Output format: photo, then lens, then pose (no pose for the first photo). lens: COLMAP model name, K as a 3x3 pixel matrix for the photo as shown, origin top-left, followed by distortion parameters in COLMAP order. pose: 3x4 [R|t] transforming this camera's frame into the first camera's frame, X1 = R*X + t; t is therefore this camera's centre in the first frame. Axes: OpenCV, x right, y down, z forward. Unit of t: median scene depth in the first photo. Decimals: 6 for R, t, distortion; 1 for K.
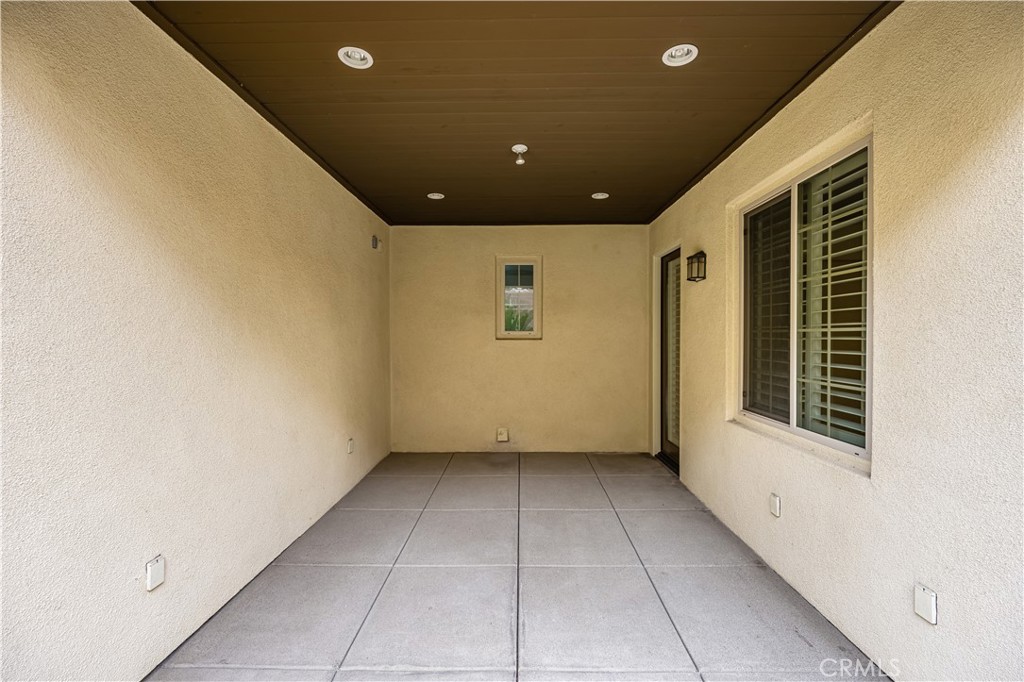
lens RADIAL K [[434.9, 0, 514.1], [0, 434.9, 341.3], [0, 0, 1]] dist [0.008341, 0.000014]
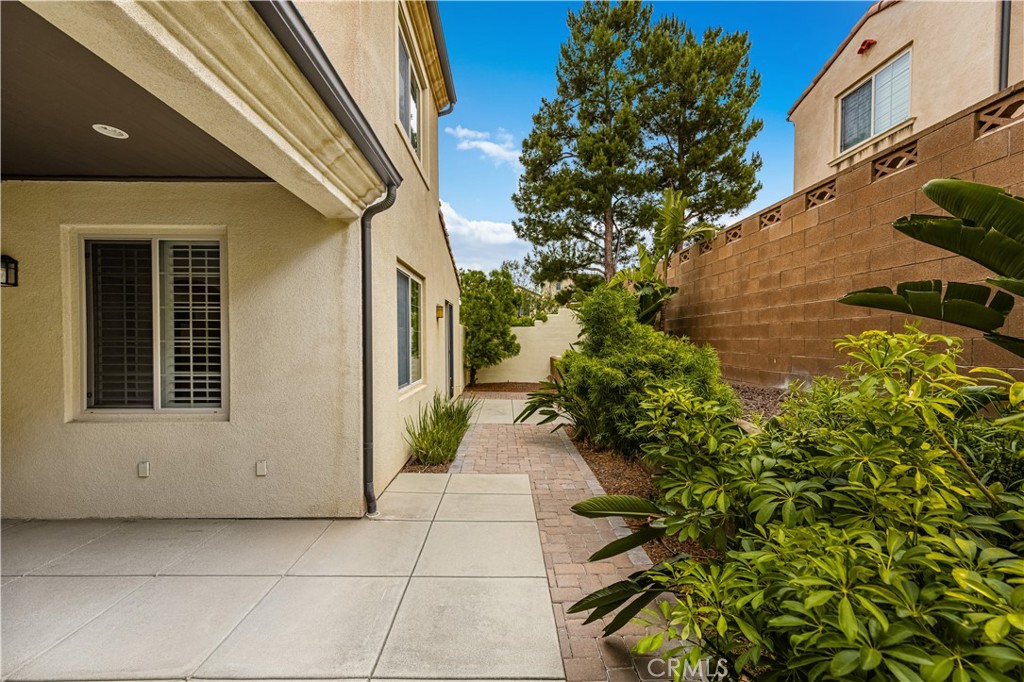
lens RADIAL K [[407.0, 0, 504.8], [0, 407.0, 347.0], [0, 0, 1]] dist [-0.000055, 0.000093]
pose [[0.003041, -0.022859, 0.999734, -0.523610], [0.015856, 0.999614, 0.022808, -0.012699], [-0.999870, 0.015783, 0.003402, -0.103785]]
